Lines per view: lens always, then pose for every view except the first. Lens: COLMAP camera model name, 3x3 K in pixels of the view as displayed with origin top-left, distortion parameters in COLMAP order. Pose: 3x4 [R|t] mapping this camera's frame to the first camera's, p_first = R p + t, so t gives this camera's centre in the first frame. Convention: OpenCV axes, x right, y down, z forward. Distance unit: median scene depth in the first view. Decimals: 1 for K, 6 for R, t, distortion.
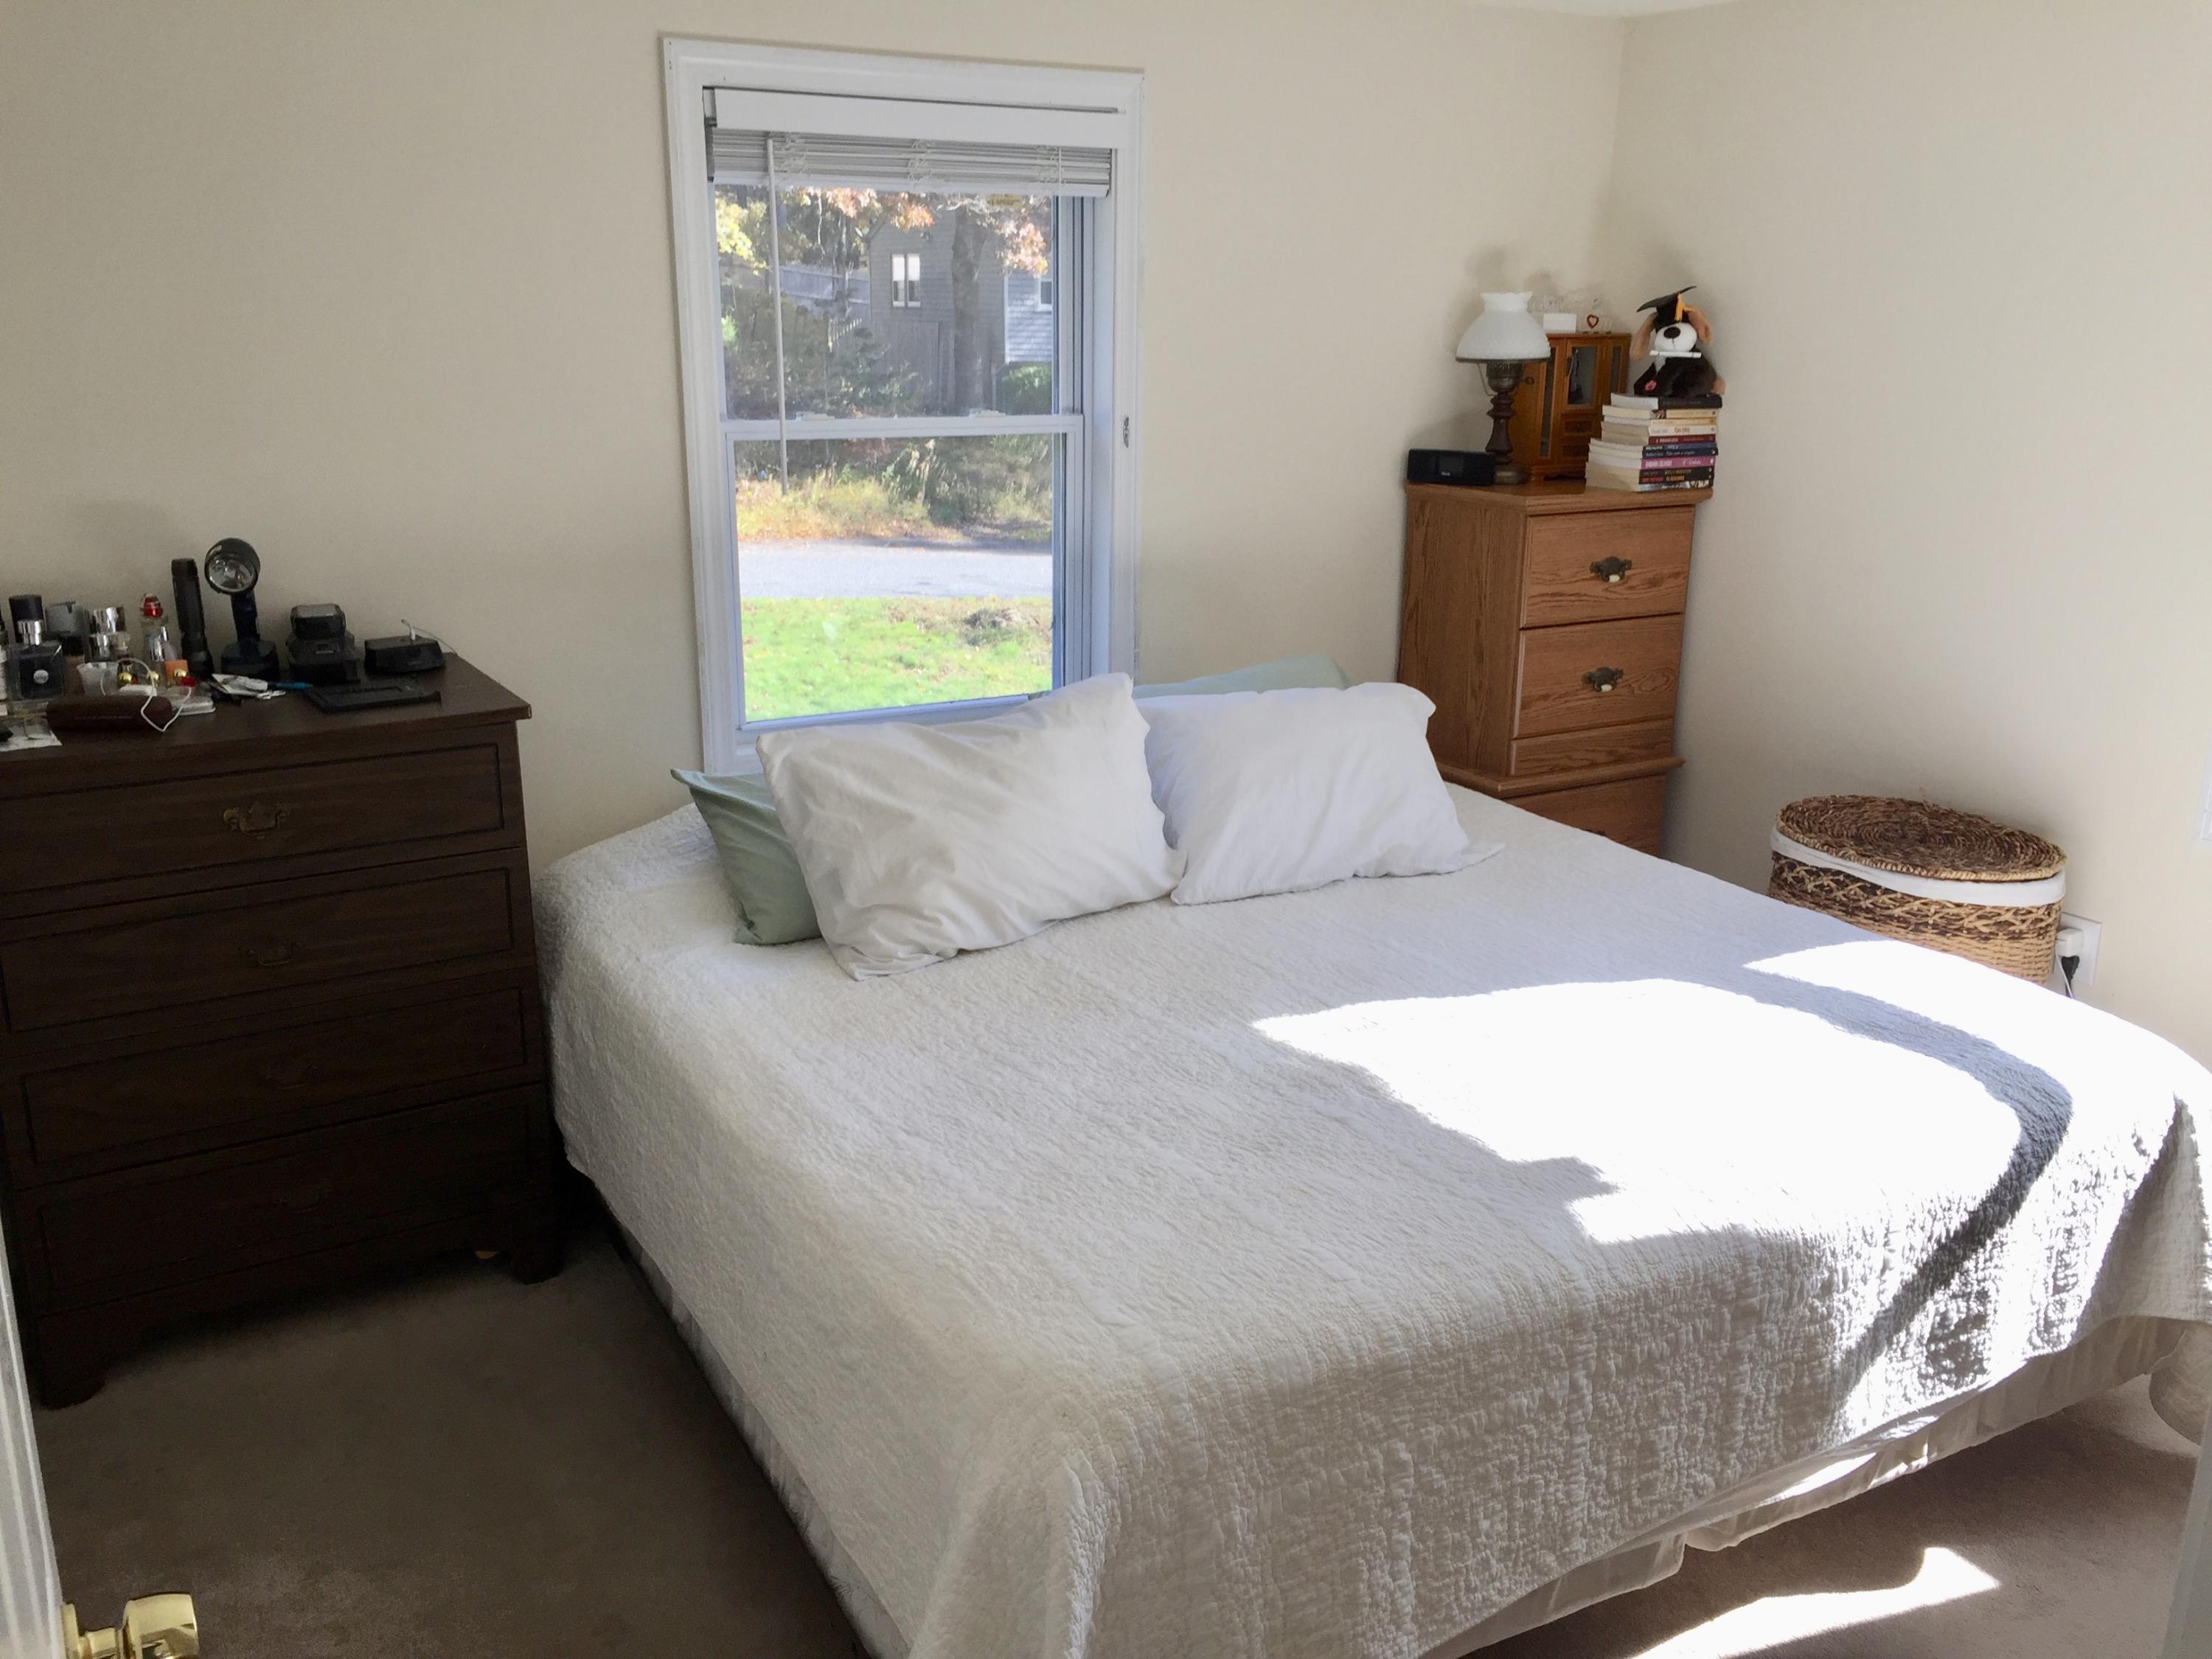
lens RADIAL K [[1884.3, 0, 1103.9], [0, 1884.3, 830.3], [0, 0, 1]] dist [-0.001104, -0.000675]
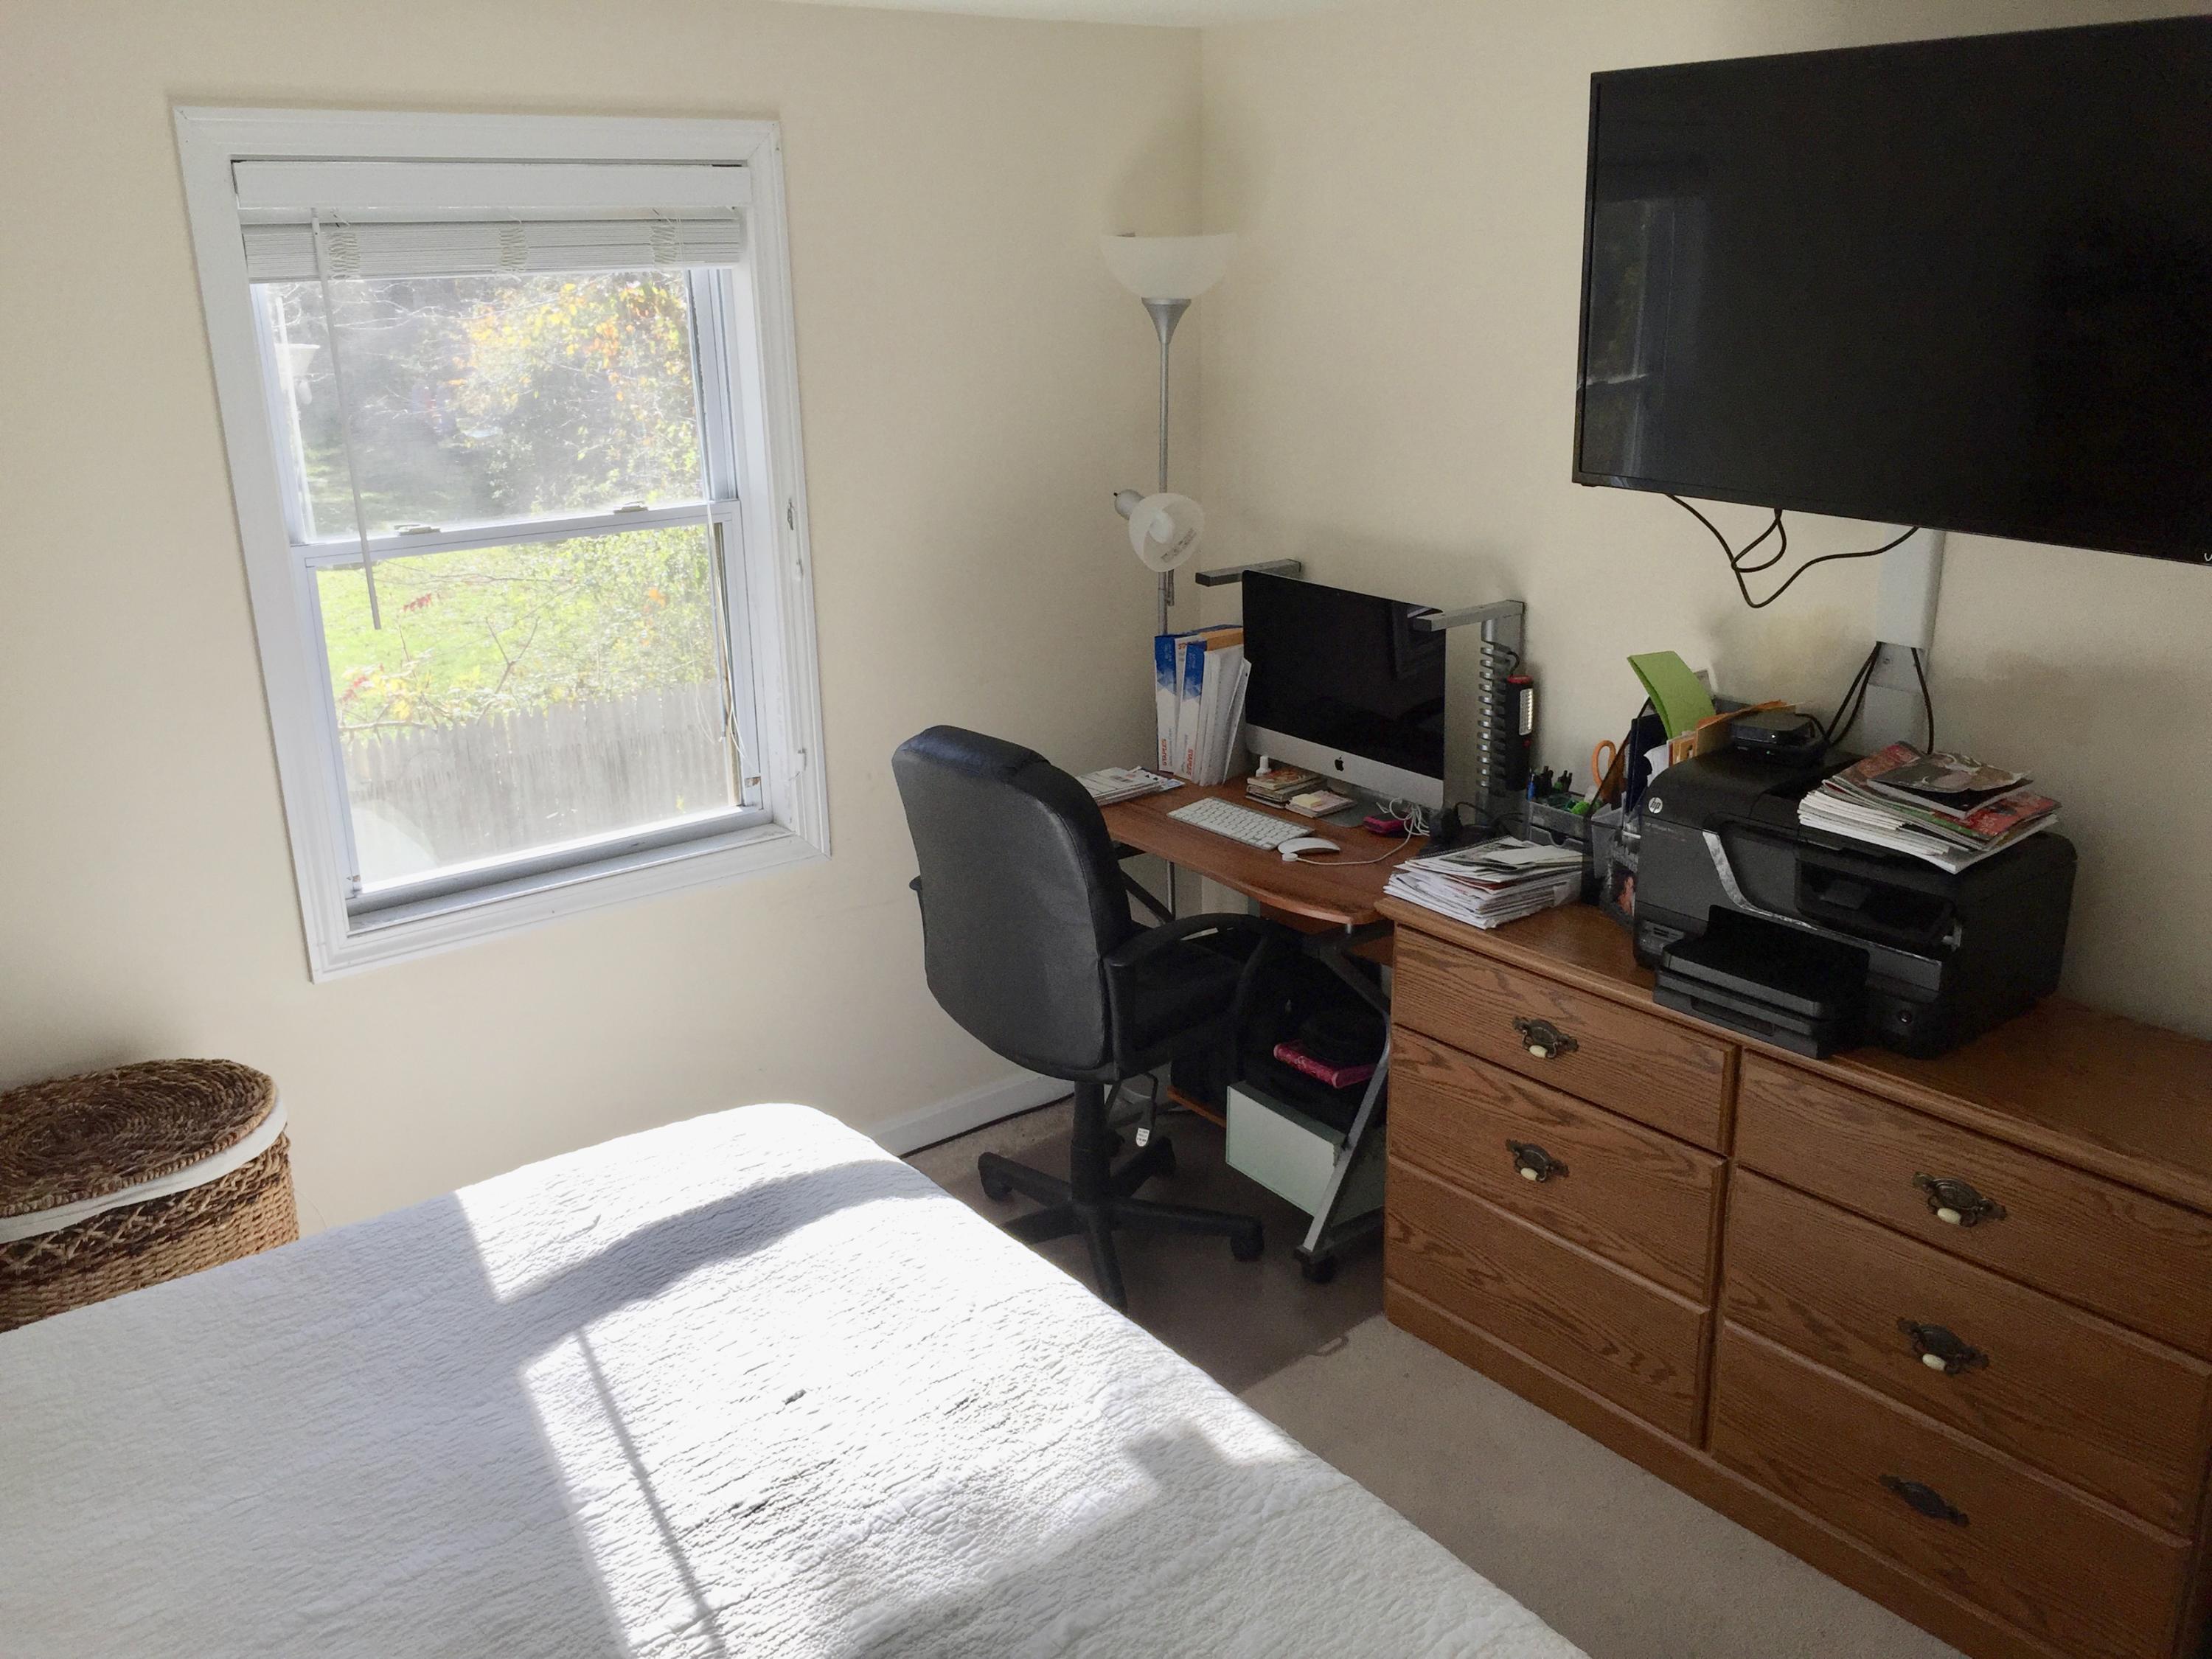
lens RADIAL K [[1884.3, 0, 1107.5], [0, 1884.3, 829.5], [0, 0, 1]] dist [-0.001104, -0.000675]
pose [[-0.161271, -0.294840, 0.941839, -0.321607], [0.276342, 0.902665, 0.329895, -0.247436], [-0.947431, 0.313473, -0.064097, 0.627977]]
